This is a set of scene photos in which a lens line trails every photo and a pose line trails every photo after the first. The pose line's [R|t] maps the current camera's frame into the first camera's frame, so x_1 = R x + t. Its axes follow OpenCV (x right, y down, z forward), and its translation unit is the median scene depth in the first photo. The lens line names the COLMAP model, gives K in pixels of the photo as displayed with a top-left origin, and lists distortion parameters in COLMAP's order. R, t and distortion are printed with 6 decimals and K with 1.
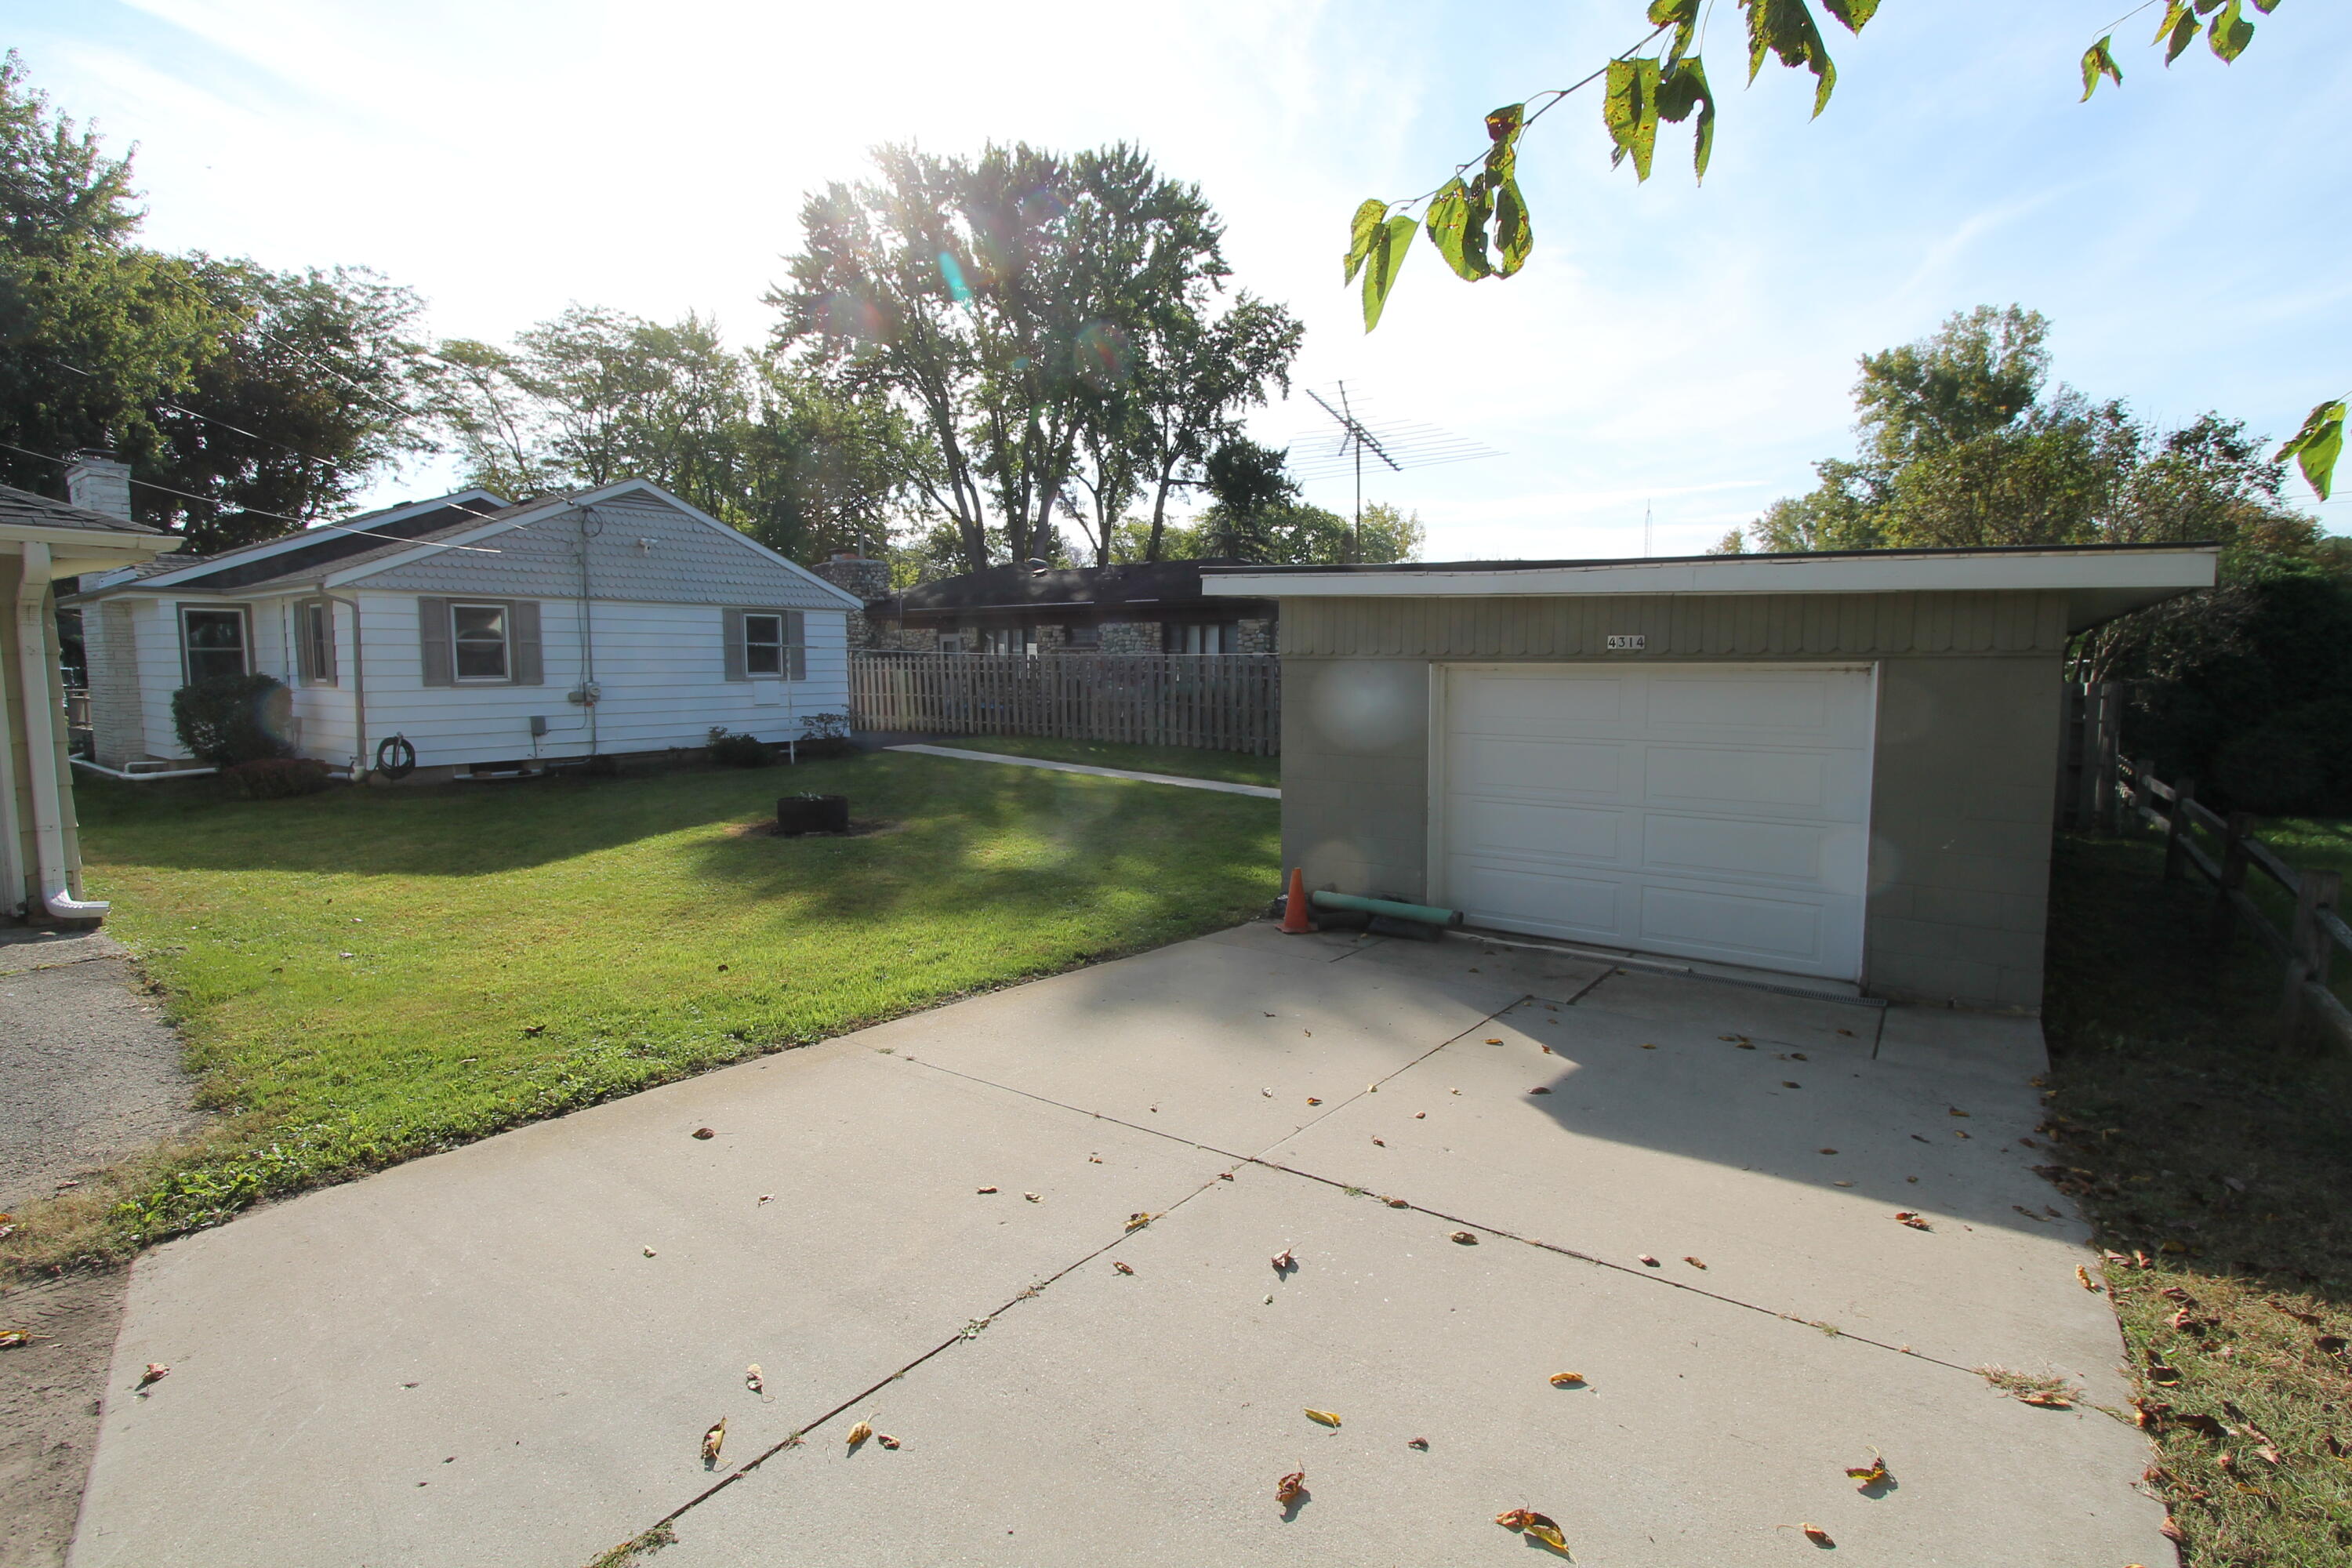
lens RADIAL K [[1101.2, 0, 1176.9], [0, 1101.2, 754.8], [0, 0, 1]] dist [-0.018752, 0.004822]
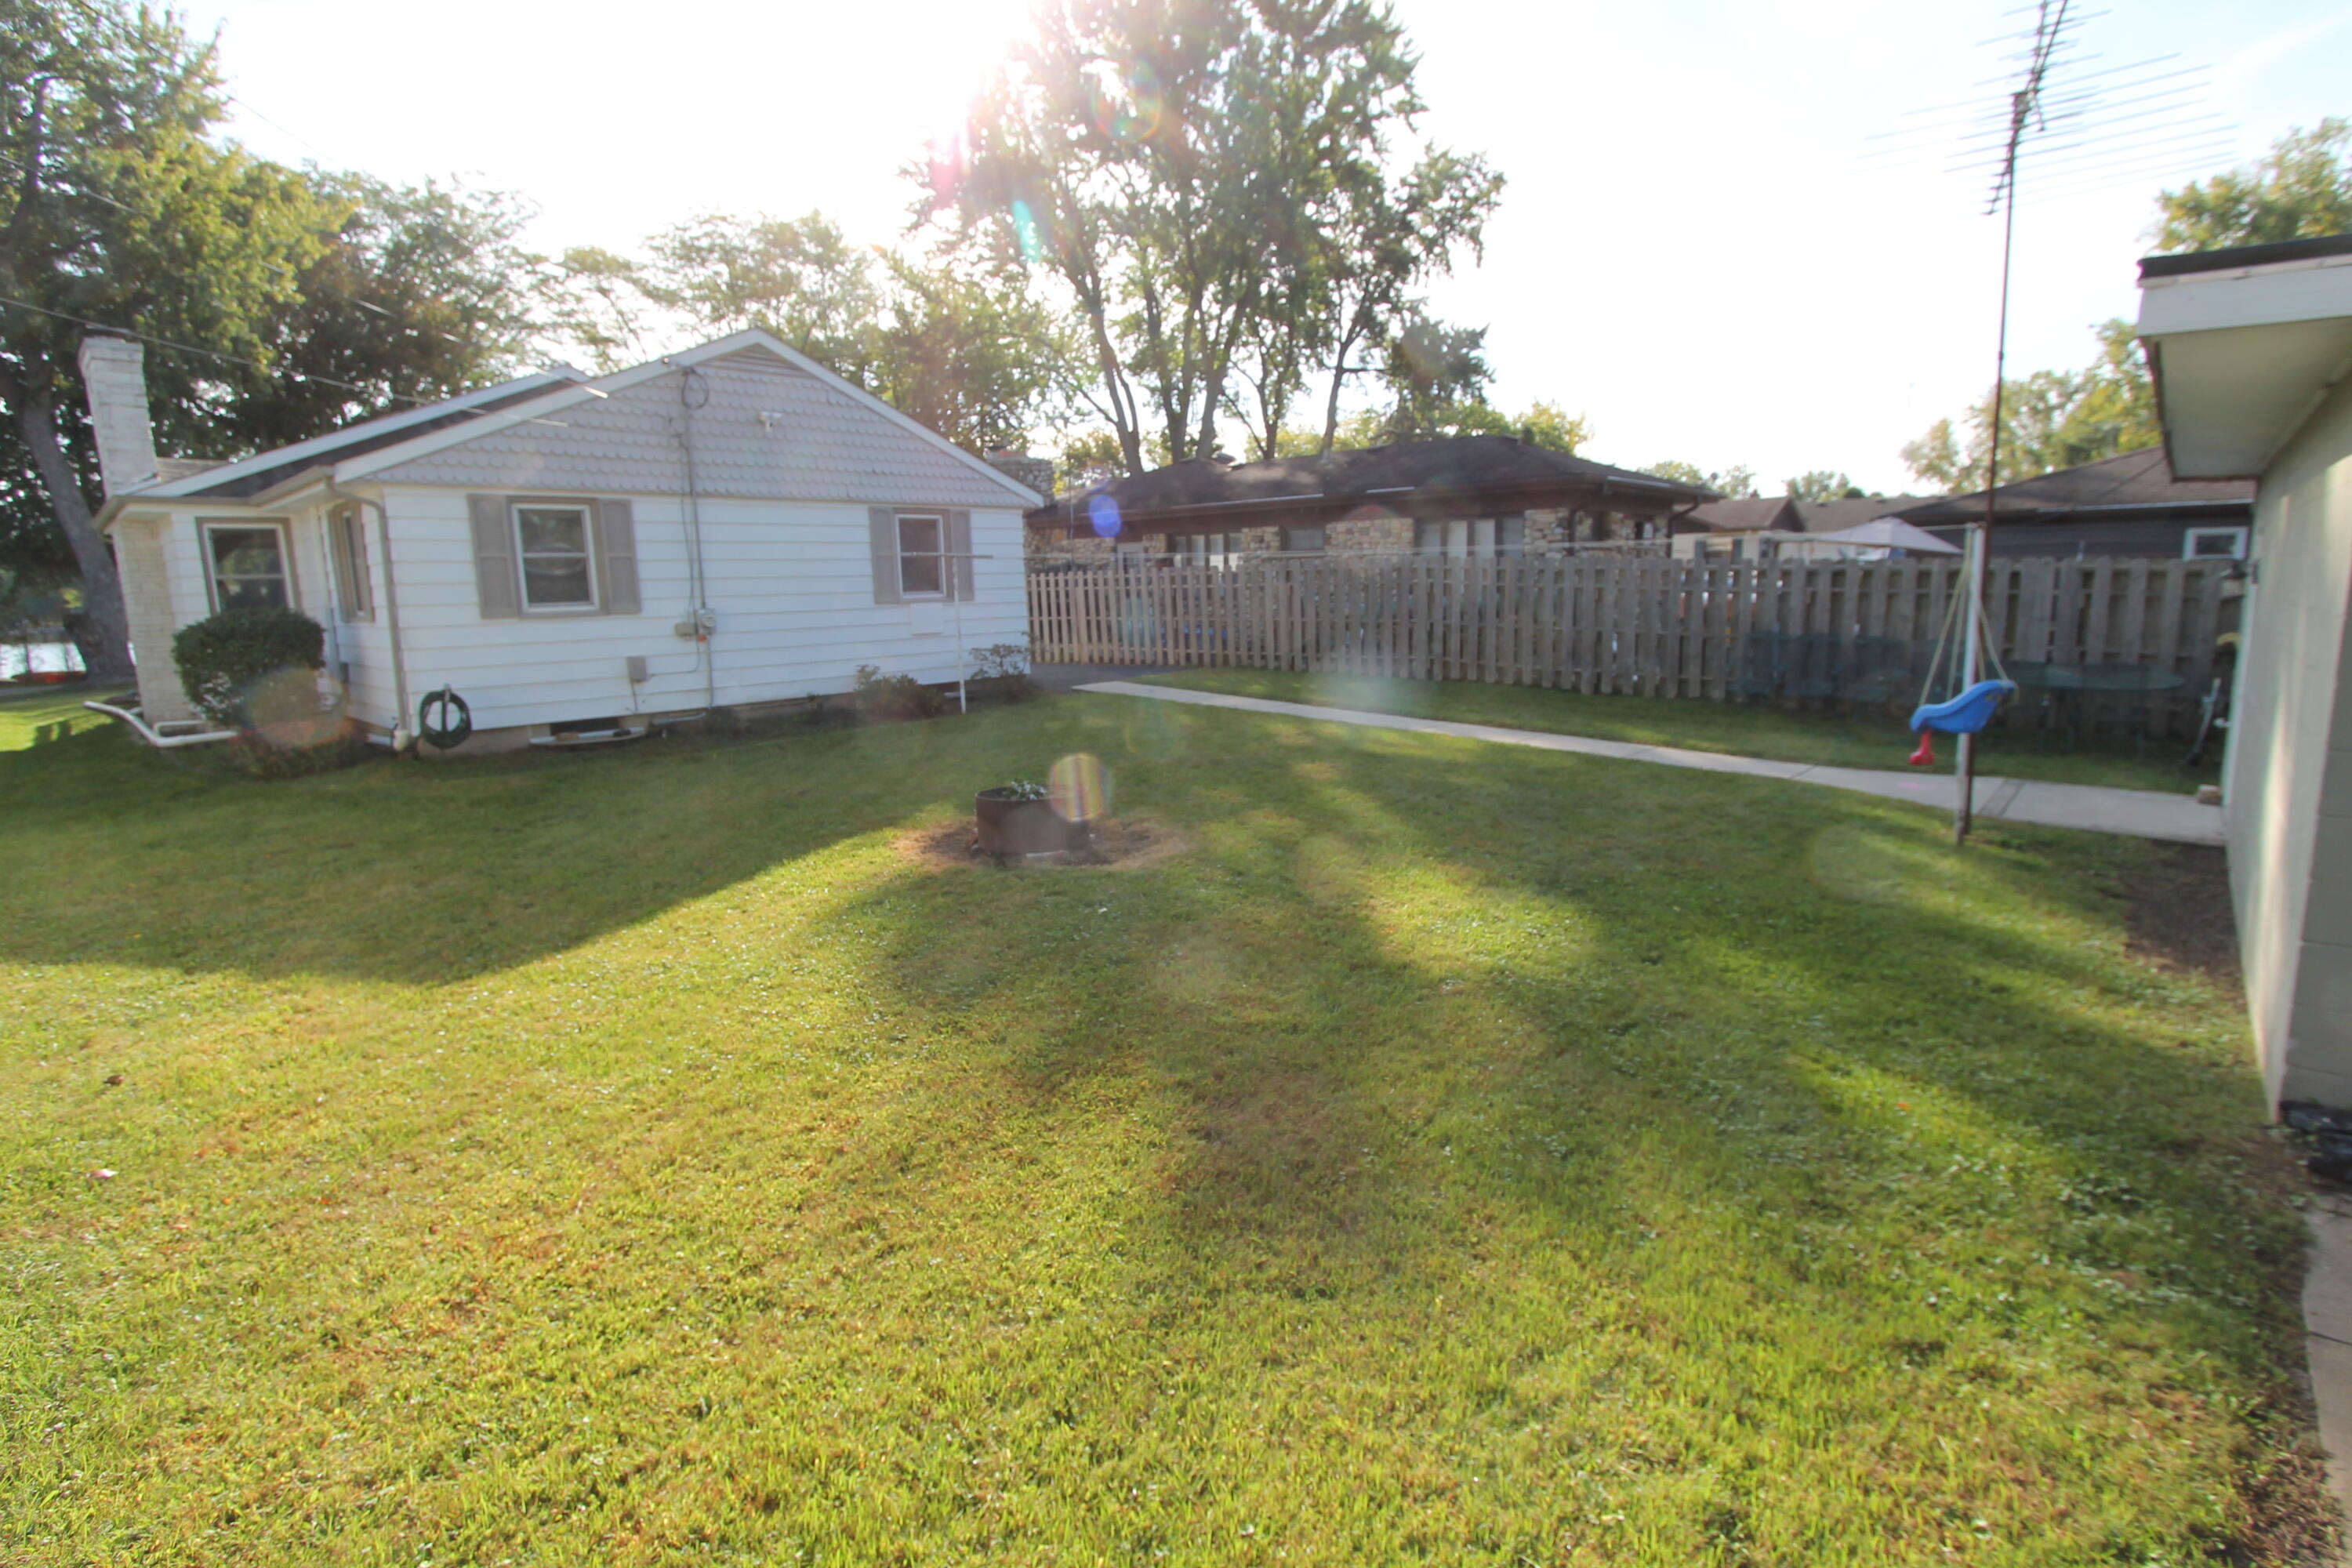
lens RADIAL K [[1102.8, 0, 1182.1], [0, 1102.8, 746.8], [0, 0, 1]] dist [-0.016649, 0.000121]
pose [[0.993950, -0.005277, -0.109703, -0.045165], [0.012416, 0.997841, 0.064493, -0.005873], [0.109126, -0.065465, 0.991870, 0.100338]]
